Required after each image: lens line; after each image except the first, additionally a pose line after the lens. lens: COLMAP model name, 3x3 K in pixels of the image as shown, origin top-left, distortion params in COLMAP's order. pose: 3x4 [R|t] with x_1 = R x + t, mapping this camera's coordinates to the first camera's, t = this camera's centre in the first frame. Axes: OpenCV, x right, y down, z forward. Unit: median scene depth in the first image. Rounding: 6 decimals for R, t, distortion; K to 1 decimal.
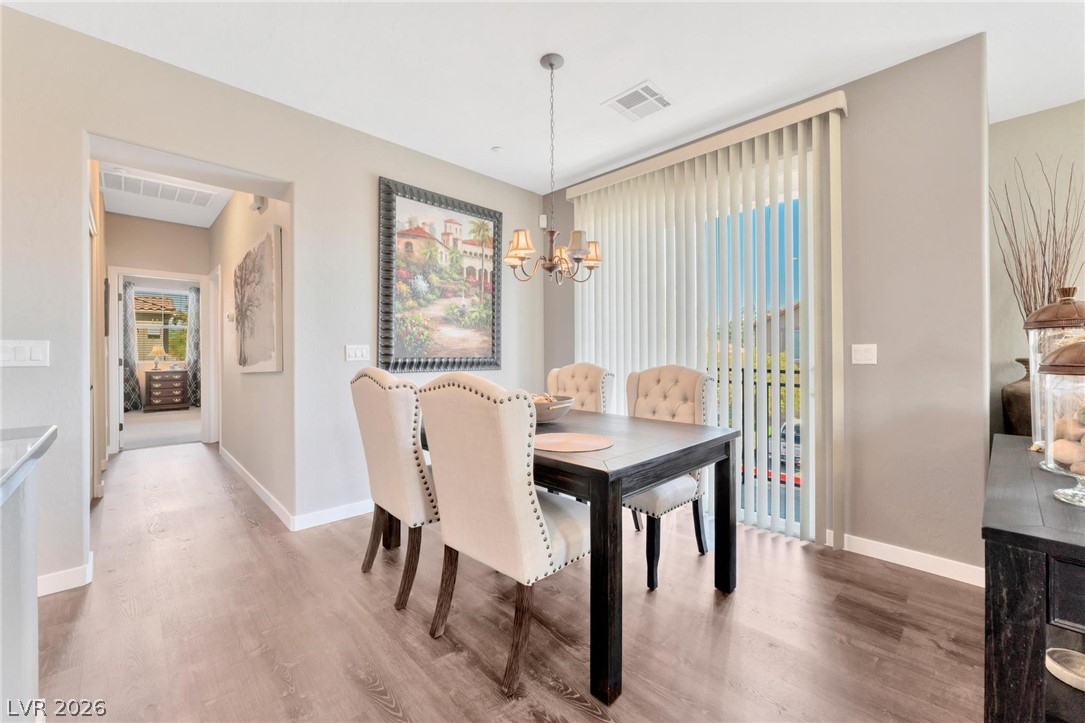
lens RADIAL K [[434.0, 0, 543.3], [0, 434.0, 350.3], [0, 0, 1]] dist [0.000462, 0.000037]
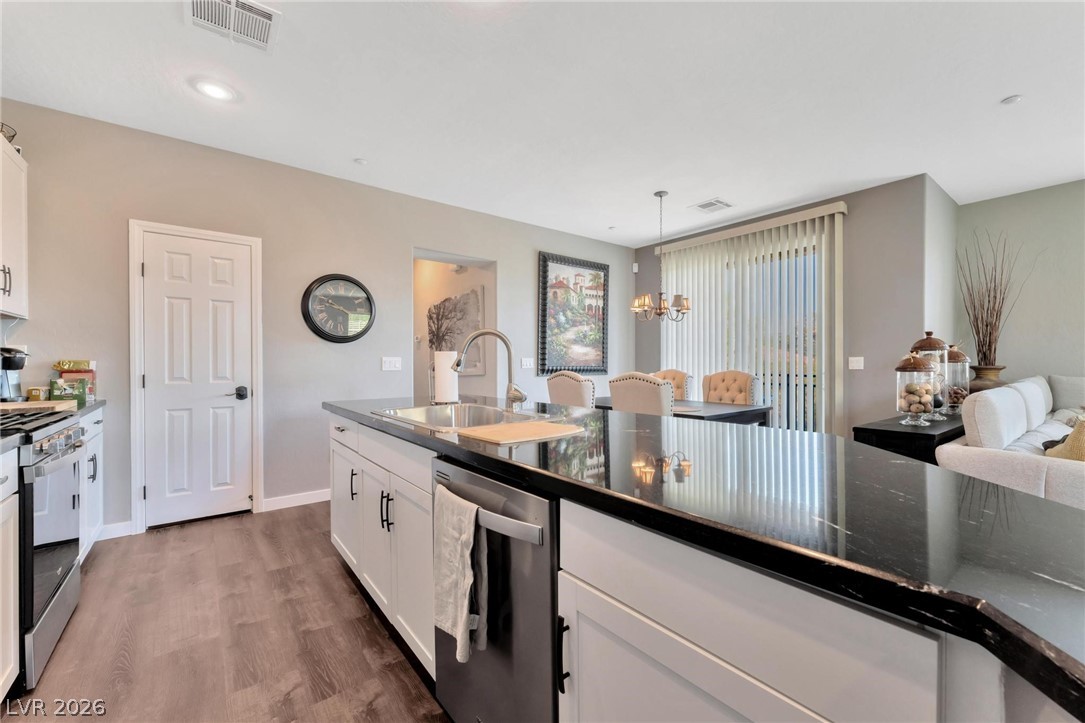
lens RADIAL K [[439.3, 0, 545.8], [0, 439.3, 367.0], [0, 0, 1]] dist [-0.000475, -0.000196]
pose [[0.994092, -0.000323, -0.108536, -0.164546], [0.001985, 0.999882, 0.015207, -0.003692], [0.108519, -0.015332, 0.993976, -0.532950]]
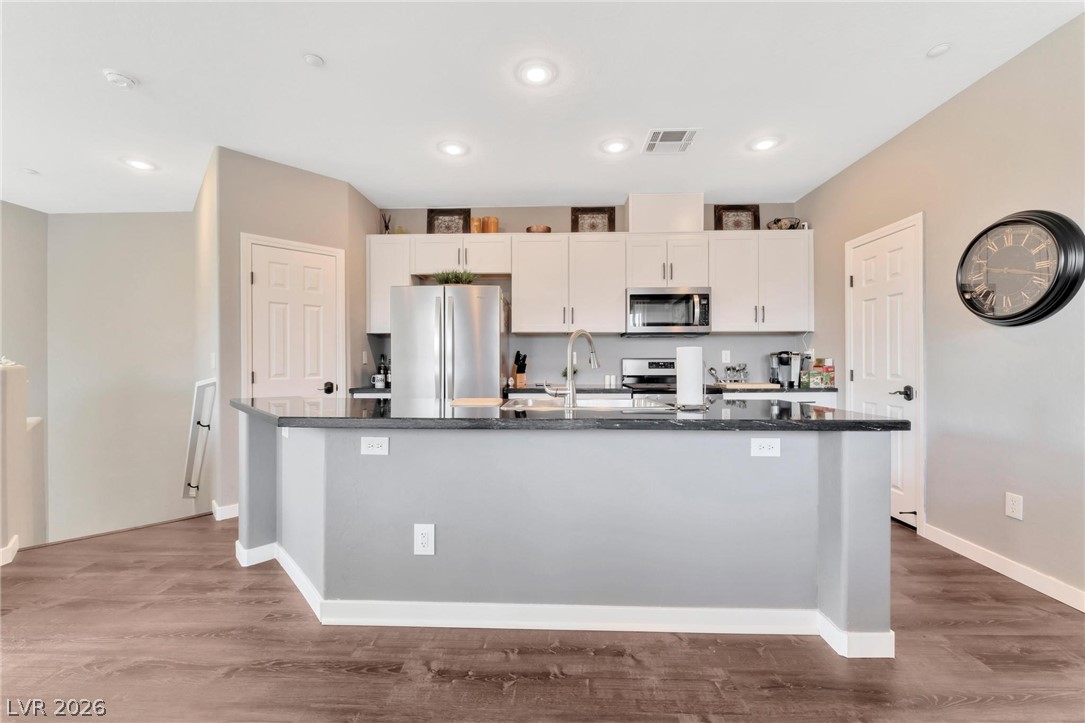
lens RADIAL K [[436.8, 0, 543.7], [0, 436.8, 363.5], [0, 0, 1]] dist [0.000018, 0.000086]
pose [[-0.720178, 0.007198, -0.693752, 0.177288], [0.008276, 0.999964, 0.001783, 0.000994], [0.693740, -0.004457, -0.720212, 0.462651]]
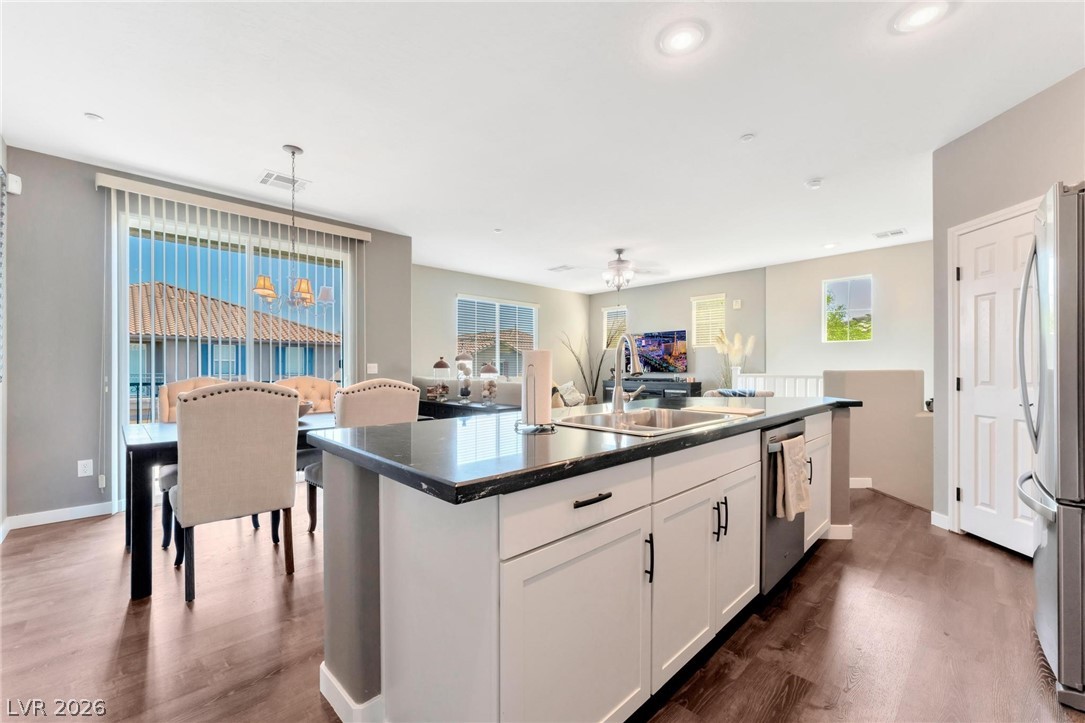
lens RADIAL K [[439.3, 0, 545.8], [0, 439.3, 367.0], [0, 0, 1]] dist [-0.000475, -0.000196]
pose [[0.004133, 0.004745, 0.999980, -0.893801], [-0.007260, 0.999963, -0.004715, 0.004205], [-0.999965, -0.007241, 0.004167, 0.140670]]
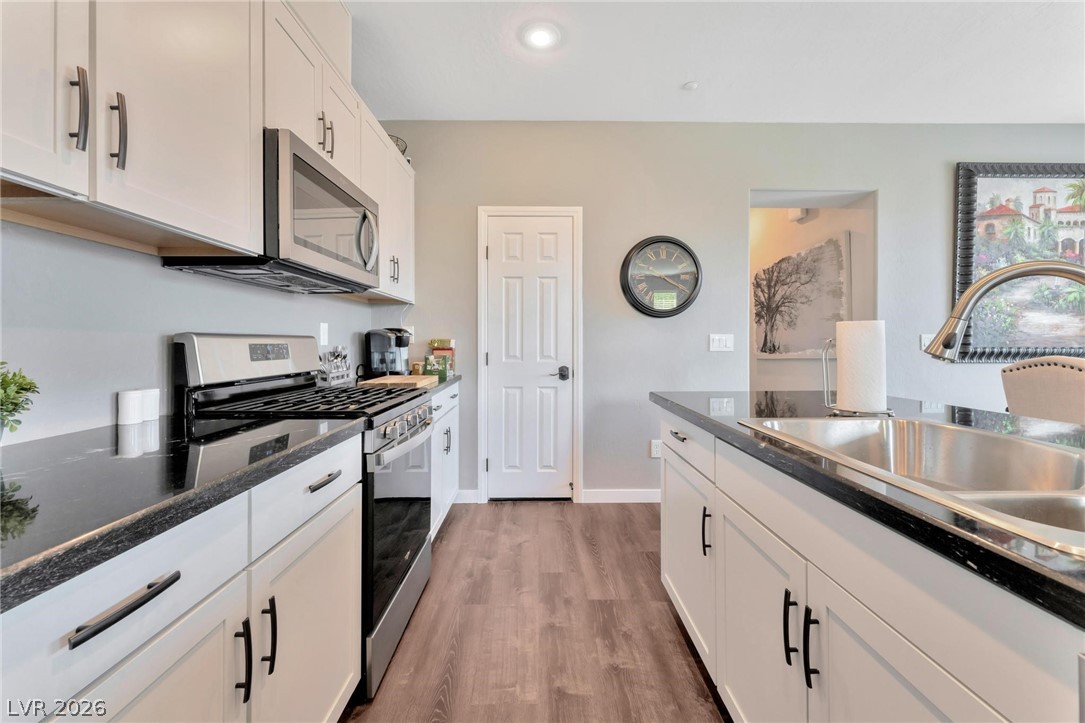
lens RADIAL K [[437.1, 0, 543.2], [0, 437.1, 343.5], [0, 0, 1]] dist [0.001211, 0.000251]
pose [[0.722175, 0.001554, -0.691708, -0.334584], [0.004486, 0.999966, 0.006930, -0.001593], [0.691696, -0.008107, 0.722144, -0.334777]]
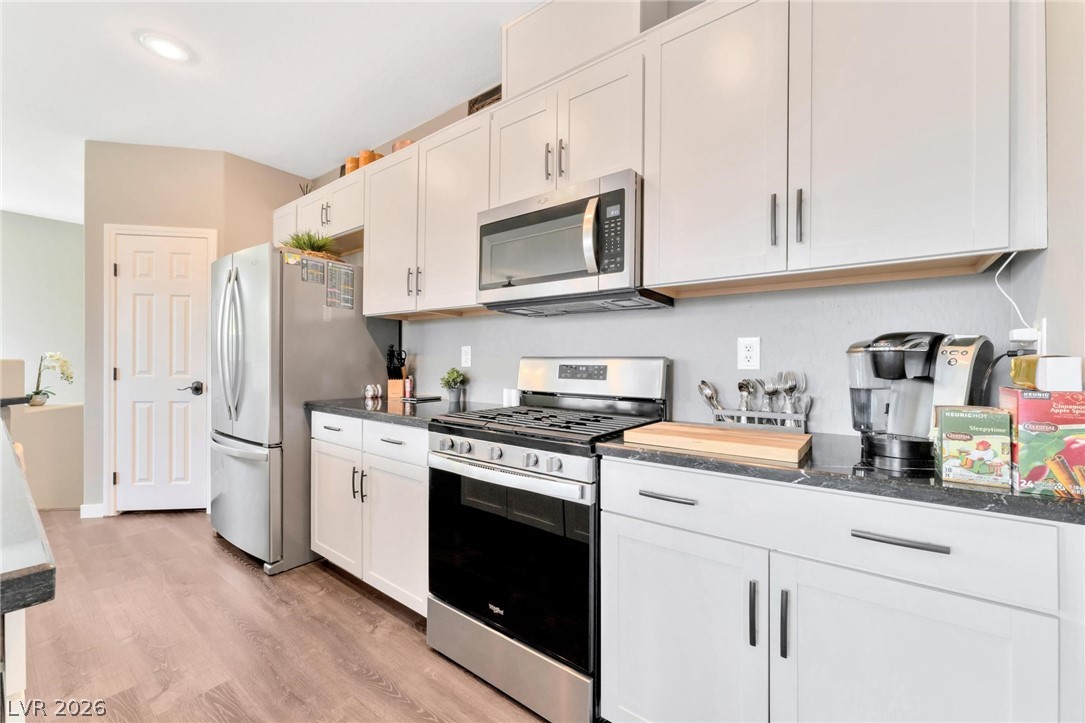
lens RADIAL K [[441.3, 0, 540.7], [0, 441.3, 356.3], [0, 0, 1]] dist [0.001261, 0.000068]
pose [[-0.989804, -0.009563, -0.142113, -0.773856], [-0.006912, 0.999793, -0.019133, 0.001712], [0.142267, -0.017955, -0.989665, 0.366545]]
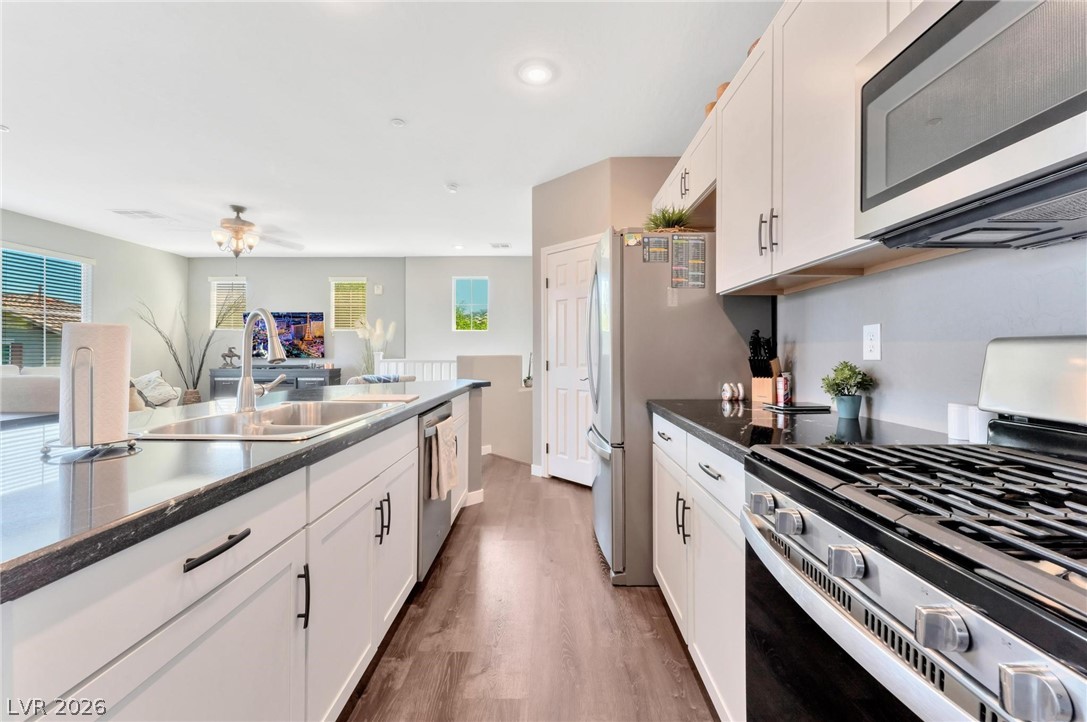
lens RADIAL K [[436.7, 0, 543.5], [0, 436.7, 351.5], [0, 0, 1]] dist [0.001353, -0.000150]
pose [[-0.704978, 0.004814, 0.709212, -0.832806], [-0.005106, 0.999917, -0.011863, 0.004356], [-0.709210, -0.011985, -0.704895, 0.146871]]
